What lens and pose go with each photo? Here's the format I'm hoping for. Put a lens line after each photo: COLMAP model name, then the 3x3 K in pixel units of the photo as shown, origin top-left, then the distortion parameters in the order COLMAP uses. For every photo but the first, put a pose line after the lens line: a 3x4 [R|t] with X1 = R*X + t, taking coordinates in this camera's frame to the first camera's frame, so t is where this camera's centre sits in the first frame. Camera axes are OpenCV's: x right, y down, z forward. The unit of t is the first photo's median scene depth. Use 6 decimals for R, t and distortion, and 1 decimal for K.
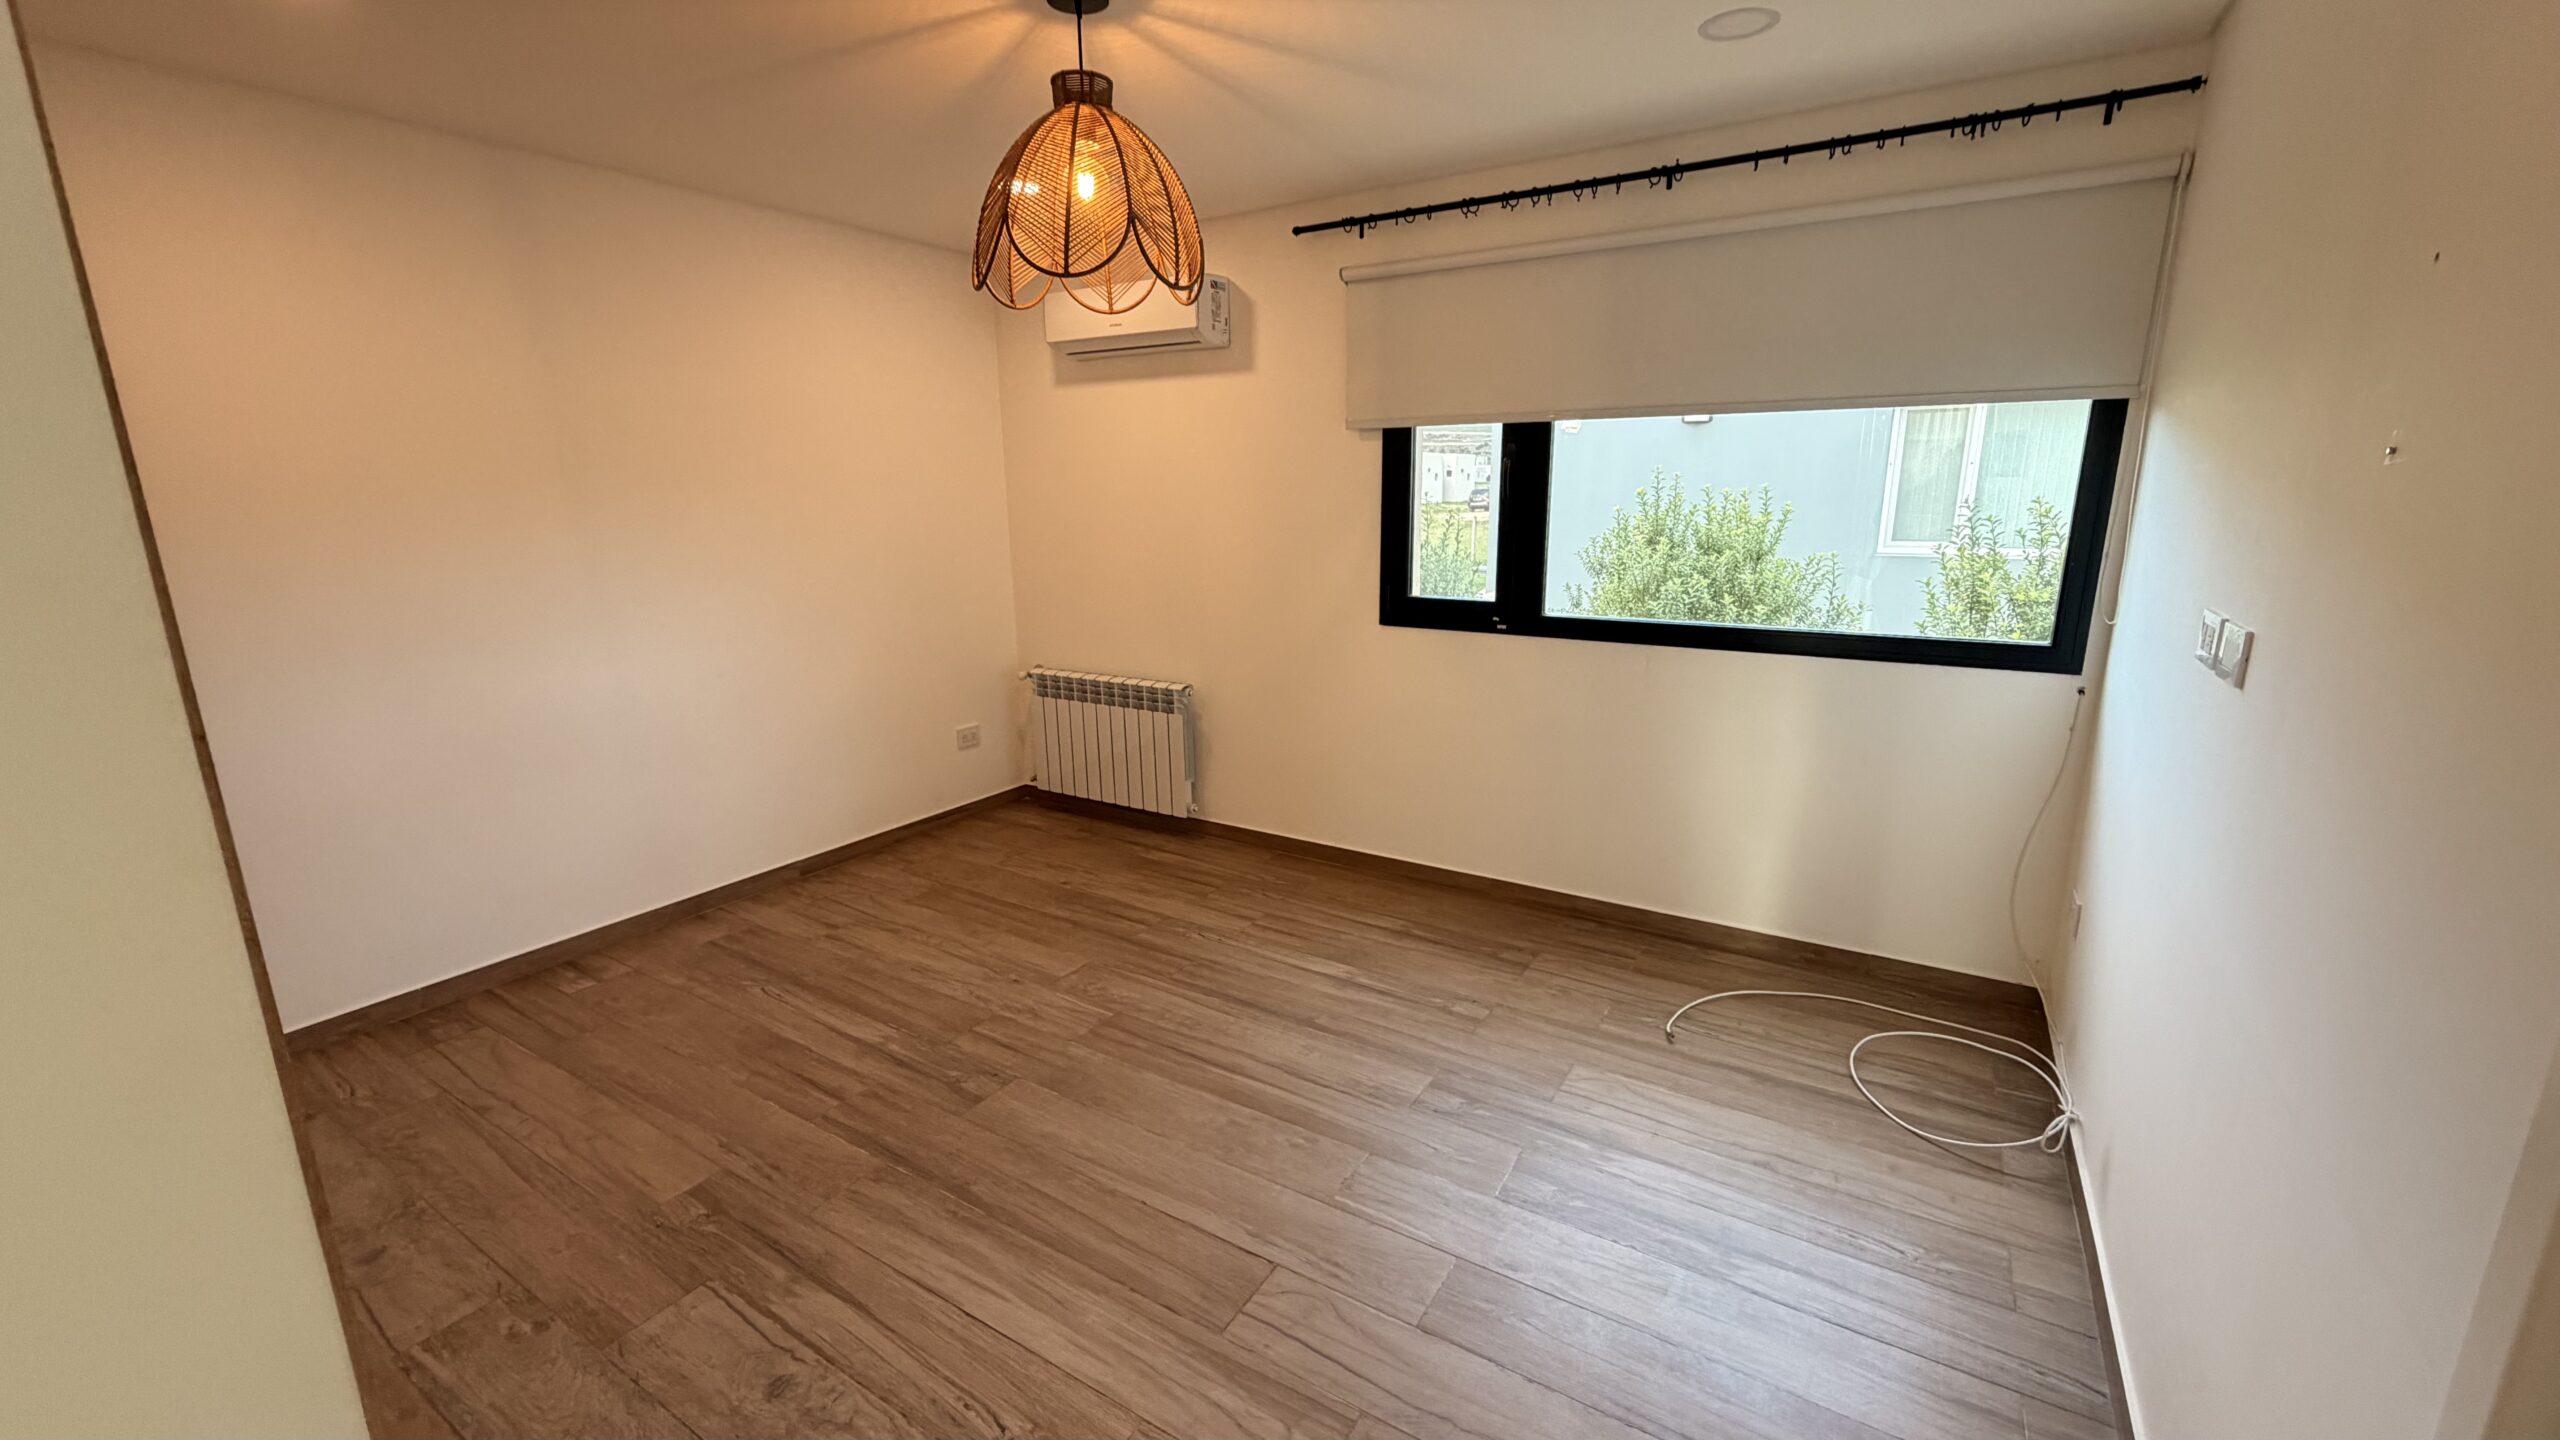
lens RADIAL K [[1013.2, 0, 1269.6], [0, 1013.2, 716.1], [0, 0, 1]] dist [0.001373, -0.000109]
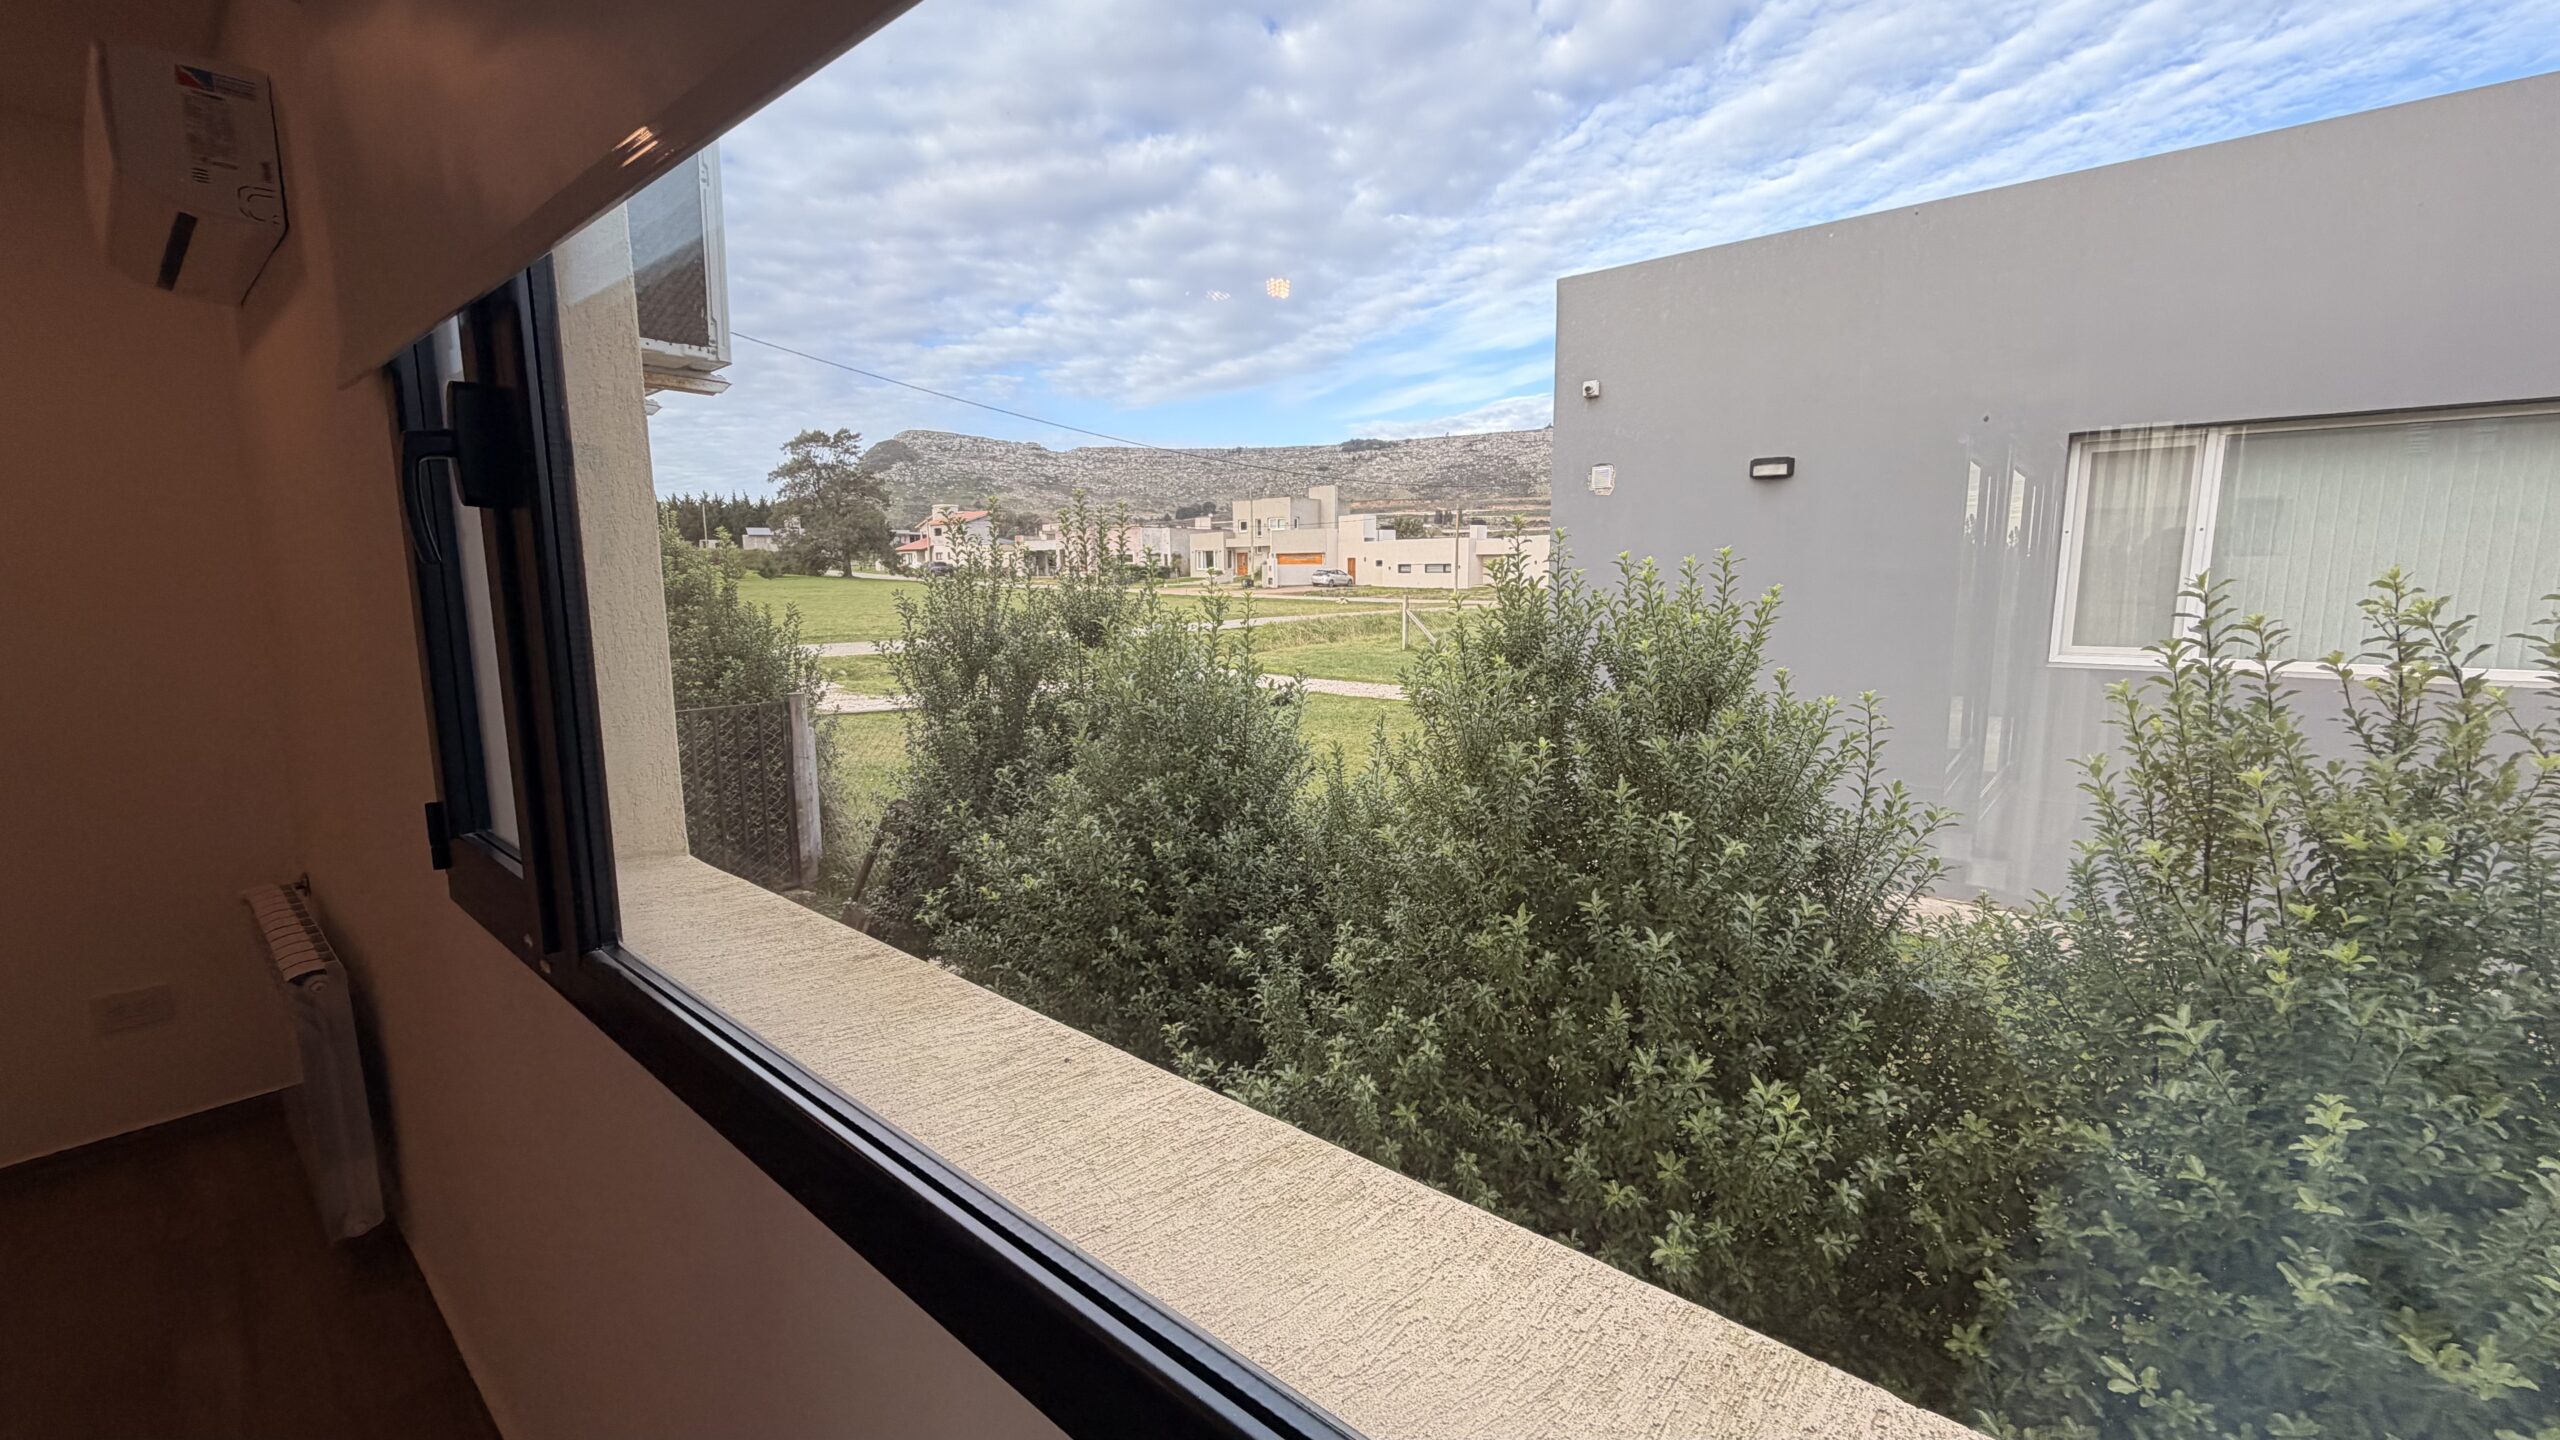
lens RADIAL K [[1013.2, 0, 1269.6], [0, 1013.2, 716.1], [0, 0, 1]] dist [0.001373, -0.000109]
pose [[0.989055, 0.022693, -0.145790, 0.550207], [-0.033936, 0.996599, -0.075097, -0.167183], [0.143590, 0.079222, 0.986461, 0.790133]]
